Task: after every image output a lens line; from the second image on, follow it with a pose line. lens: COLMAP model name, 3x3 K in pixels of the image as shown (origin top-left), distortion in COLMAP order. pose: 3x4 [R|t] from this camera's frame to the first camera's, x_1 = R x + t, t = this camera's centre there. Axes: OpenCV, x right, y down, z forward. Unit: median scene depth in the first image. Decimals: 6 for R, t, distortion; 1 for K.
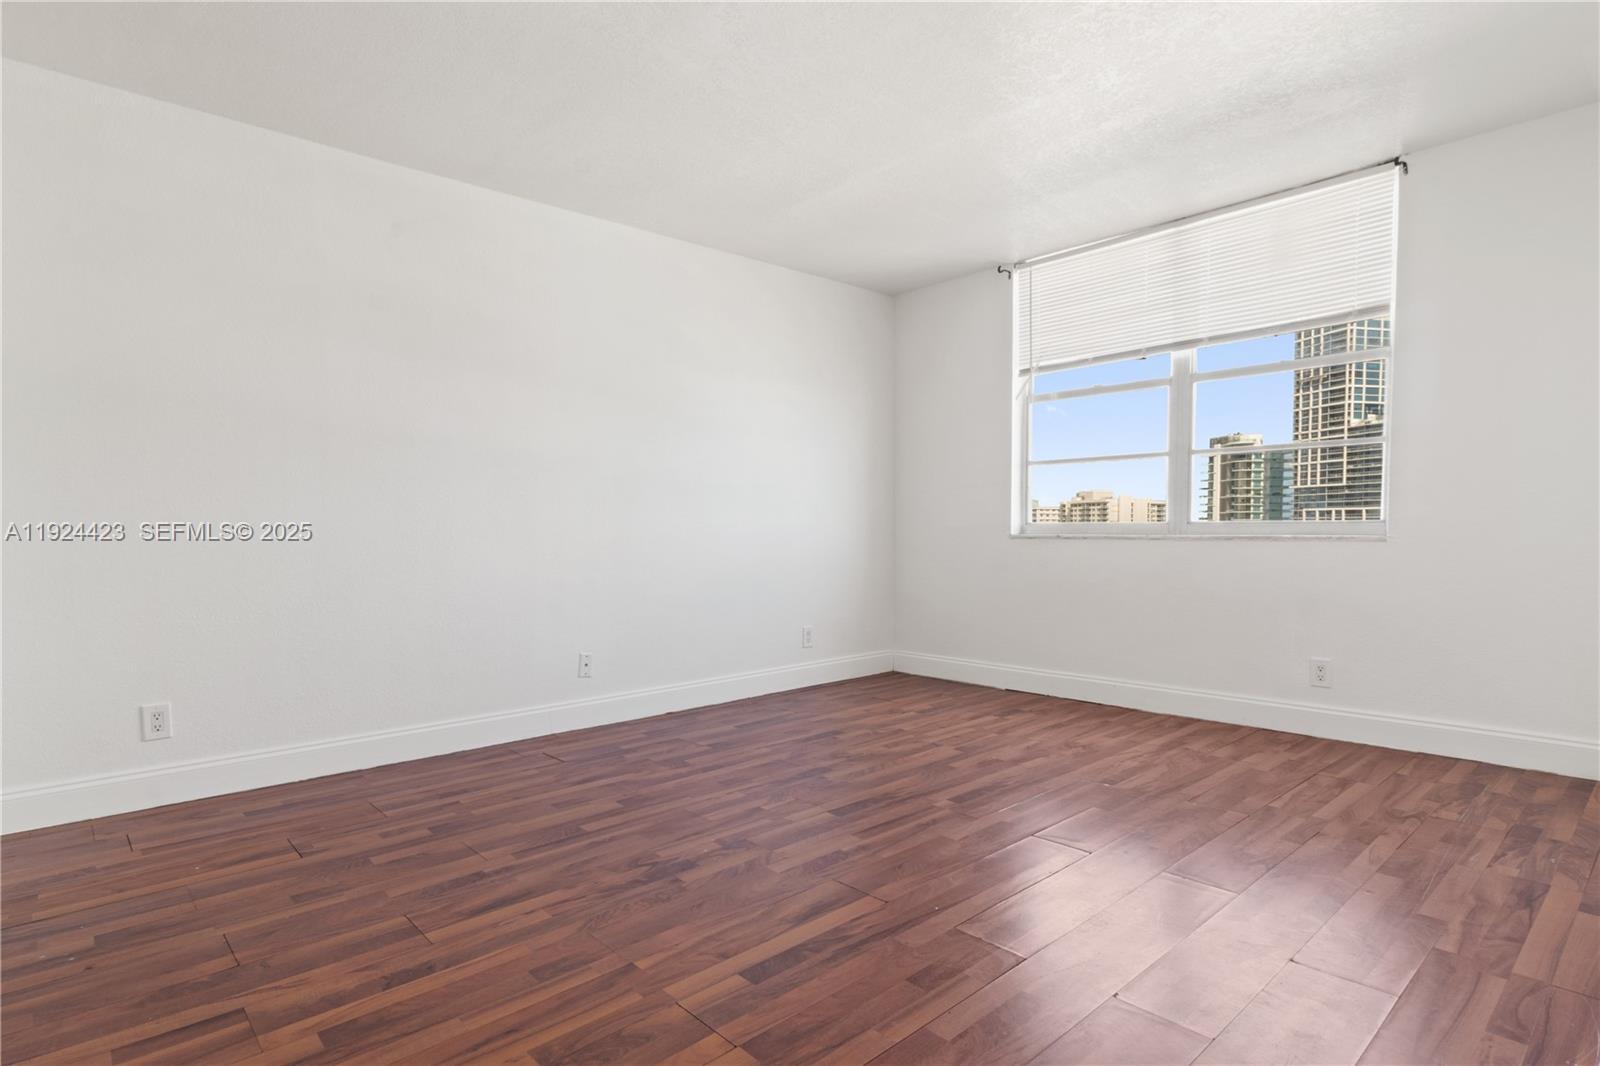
lens RADIAL K [[832.2, 0, 800.0], [0, 832.2, 533.0], [0, 0, 1]] dist [-0.000663, -0.000164]
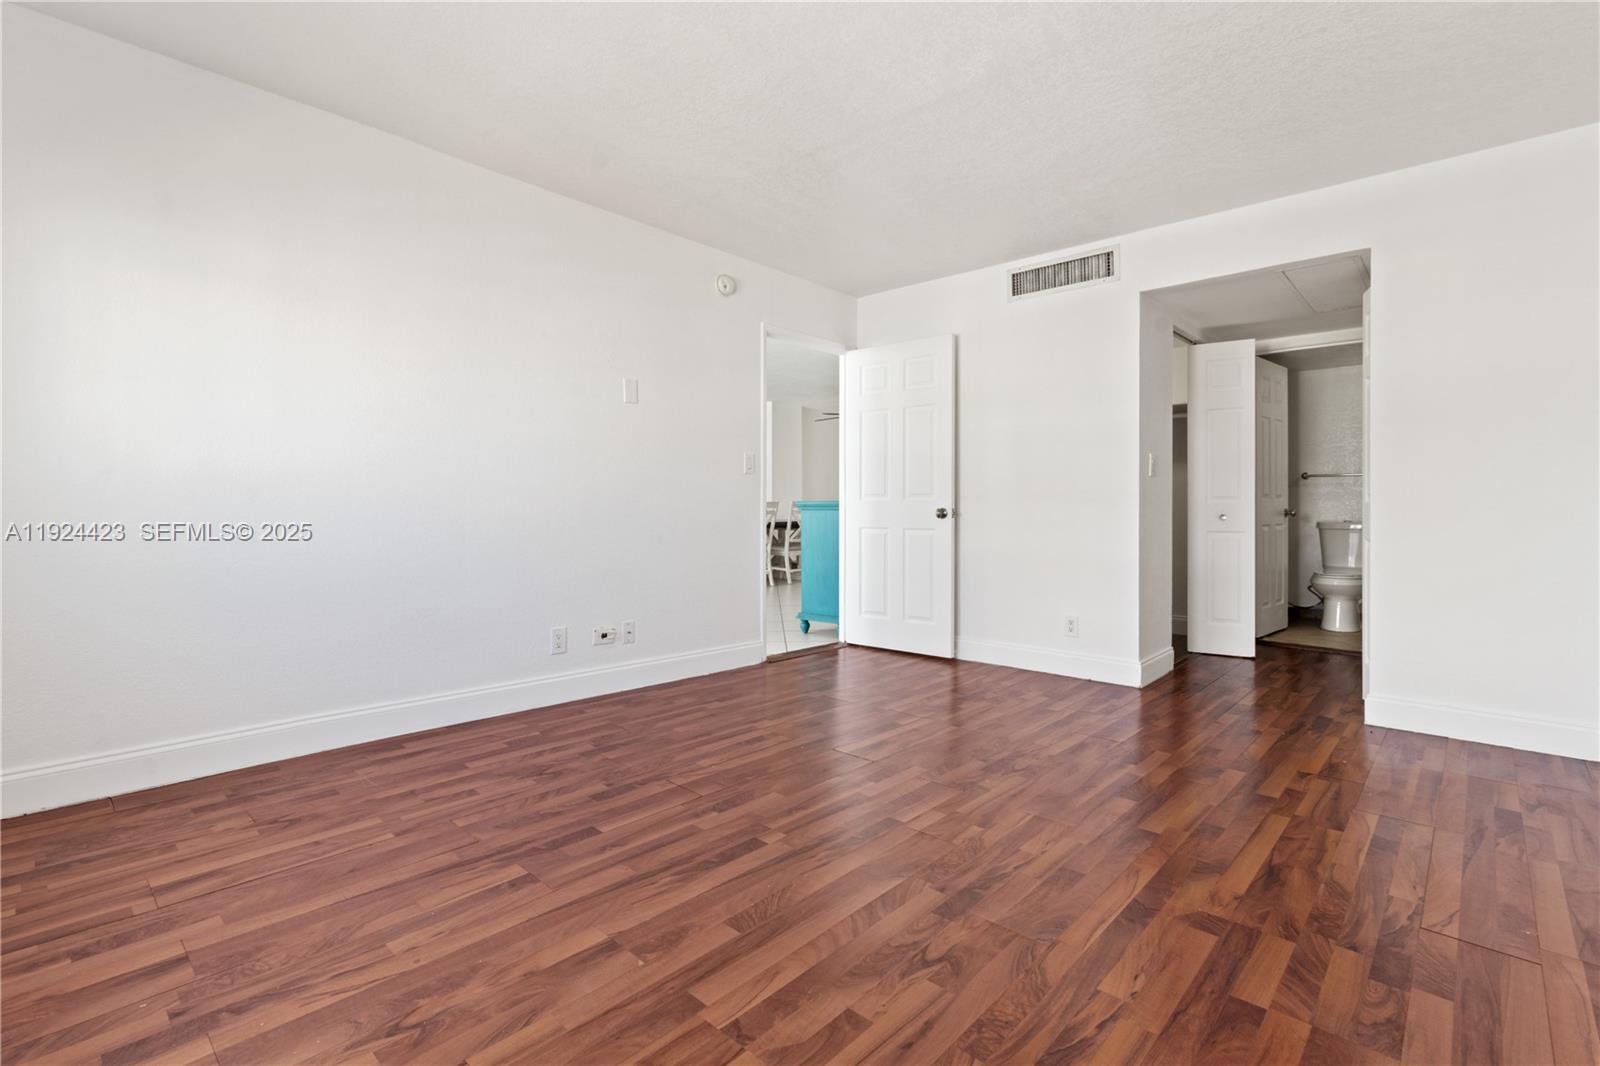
lens RADIAL K [[734.5, 0, 795.5], [0, 734.5, 499.5], [0, 0, 1]] dist [0.001148, 0.000227]
pose [[-0.997028, -0.001672, -0.077023, 0.203972], [-0.001033, 0.999965, -0.008329, -0.010647], [0.077034, -0.008225, -0.996995, 1.704788]]
